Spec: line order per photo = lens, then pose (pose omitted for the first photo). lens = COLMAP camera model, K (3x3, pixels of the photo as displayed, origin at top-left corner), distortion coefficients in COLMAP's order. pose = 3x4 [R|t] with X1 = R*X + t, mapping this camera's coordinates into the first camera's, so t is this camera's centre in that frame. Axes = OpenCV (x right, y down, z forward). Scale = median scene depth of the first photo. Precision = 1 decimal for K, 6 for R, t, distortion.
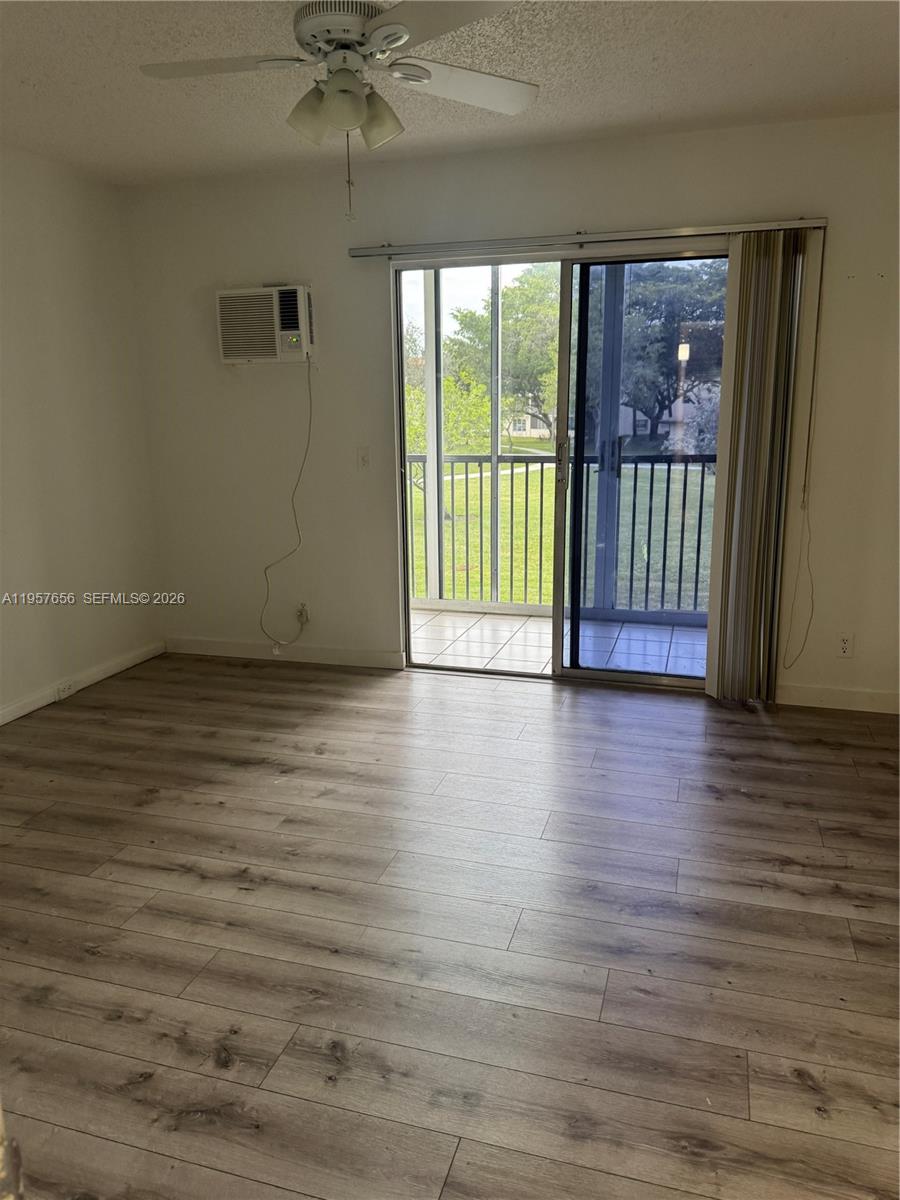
lens RADIAL K [[849.6, 0, 452.4], [0, 849.6, 594.4], [0, 0, 1]] dist [0.086947, -0.113519]
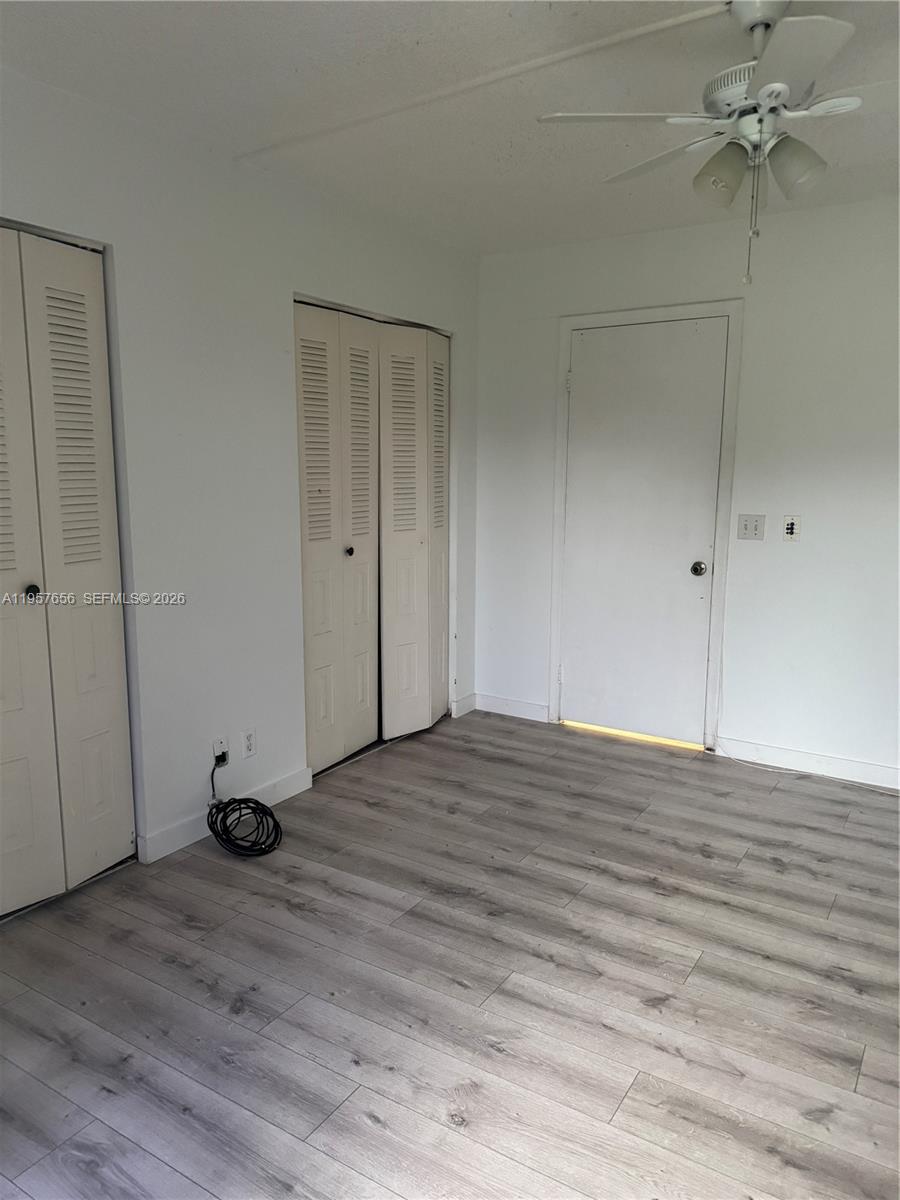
lens RADIAL K [[851.8, 0, 440.1], [0, 851.8, 603.0], [0, 0, 1]] dist [0.082933, -0.120375]
pose [[-0.962715, -0.035742, 0.268146, -0.036805], [0.066536, 0.929497, 0.362778, -0.306073], [-0.262207, 0.367093, -0.892463, 1.338822]]
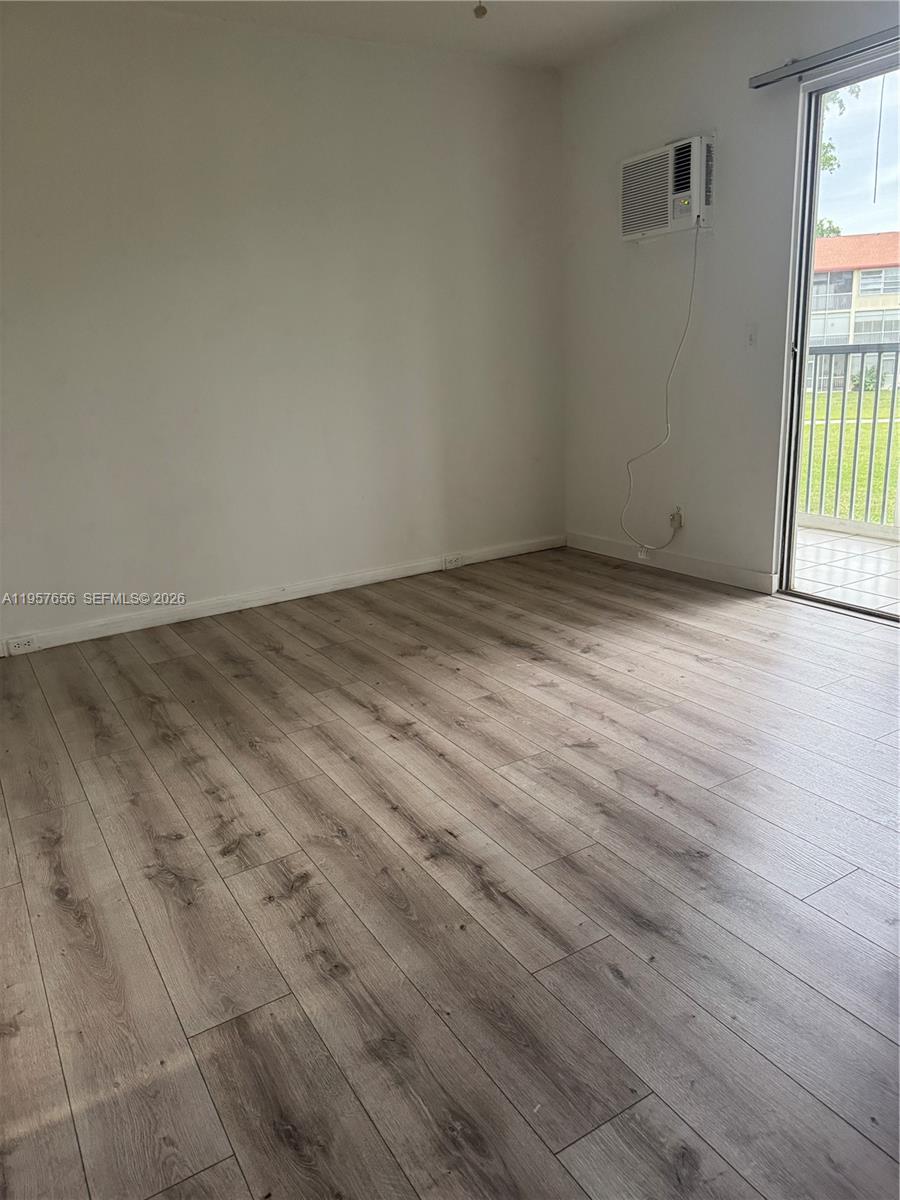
lens RADIAL K [[846.6, 0, 450.0], [0, 846.6, 600.0], [0, 0, 1]] dist [0.100936, -0.154548]
pose [[0.748339, 0.161665, -0.643314, 0.331636], [-0.106217, 0.986536, 0.124360, 0.028466], [0.654757, -0.024733, 0.755434, 0.194304]]
